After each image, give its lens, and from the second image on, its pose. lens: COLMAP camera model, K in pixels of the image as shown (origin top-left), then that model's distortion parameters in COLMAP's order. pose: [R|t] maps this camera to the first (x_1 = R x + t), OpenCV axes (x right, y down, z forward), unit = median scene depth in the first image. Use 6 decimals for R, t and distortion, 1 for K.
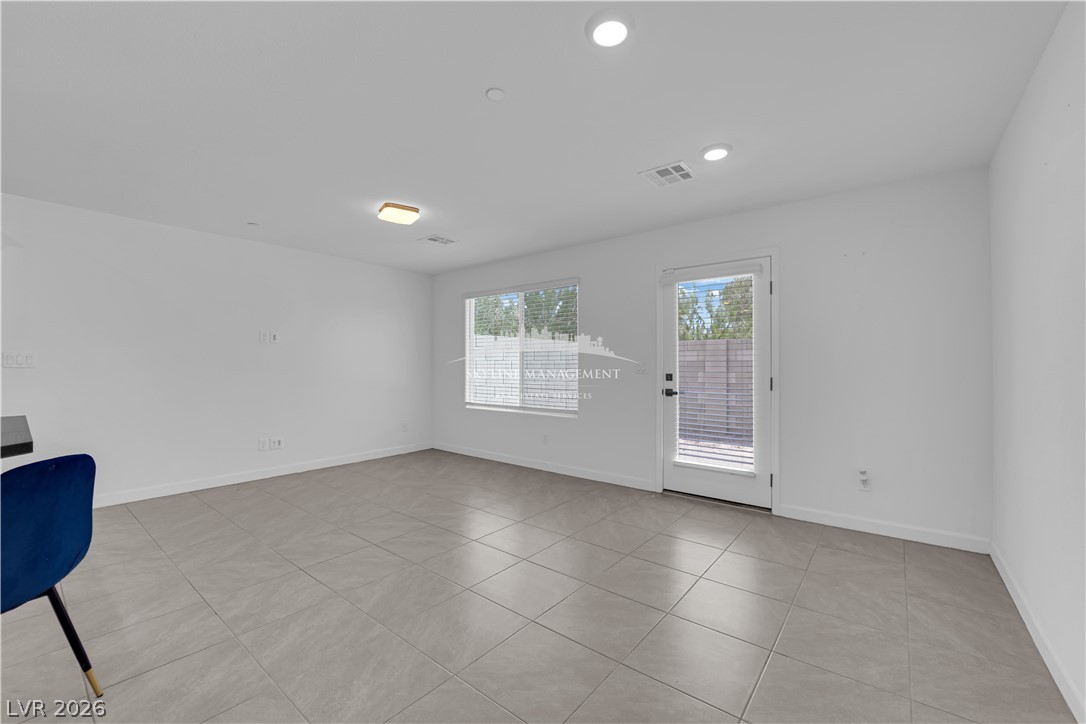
lens RADIAL K [[438.0, 0, 548.6], [0, 438.0, 359.1], [0, 0, 1]] dist [-0.011611, -0.002261]
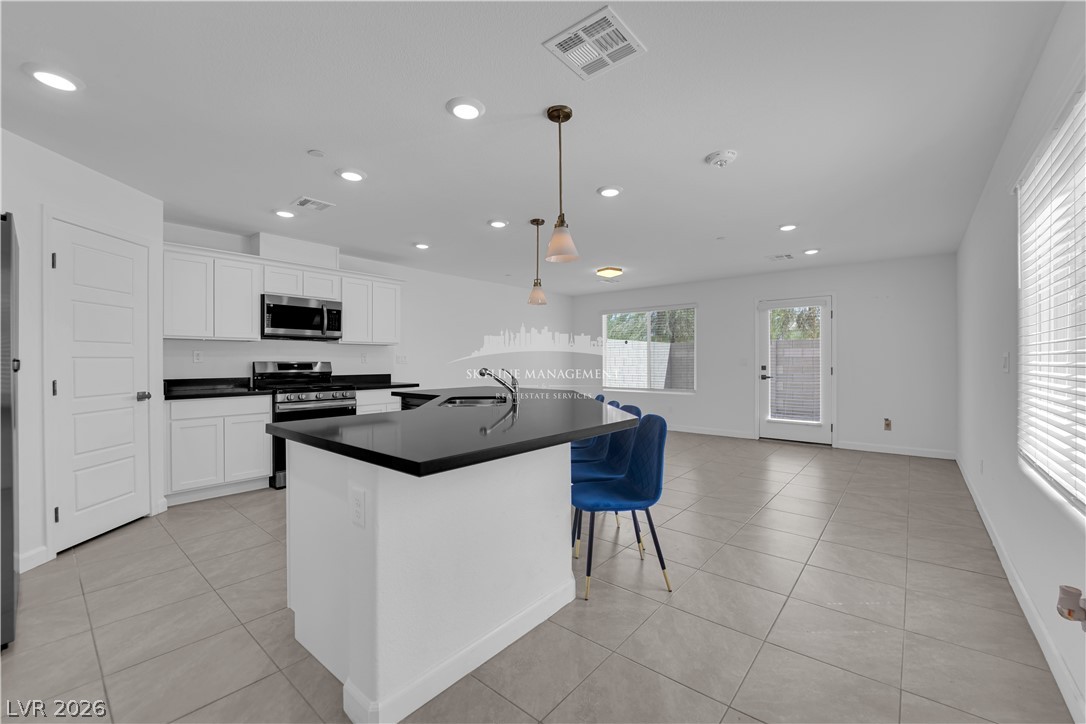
lens RADIAL K [[438.0, 0, 547.1], [0, 438.0, 360.4], [0, 0, 1]] dist [-0.011611, -0.002261]
pose [[0.999571, -0.004918, -0.028879, -0.497252], [0.005310, 0.999895, 0.013504, -0.012081], [0.028810, -0.013652, 0.999492, -0.660031]]
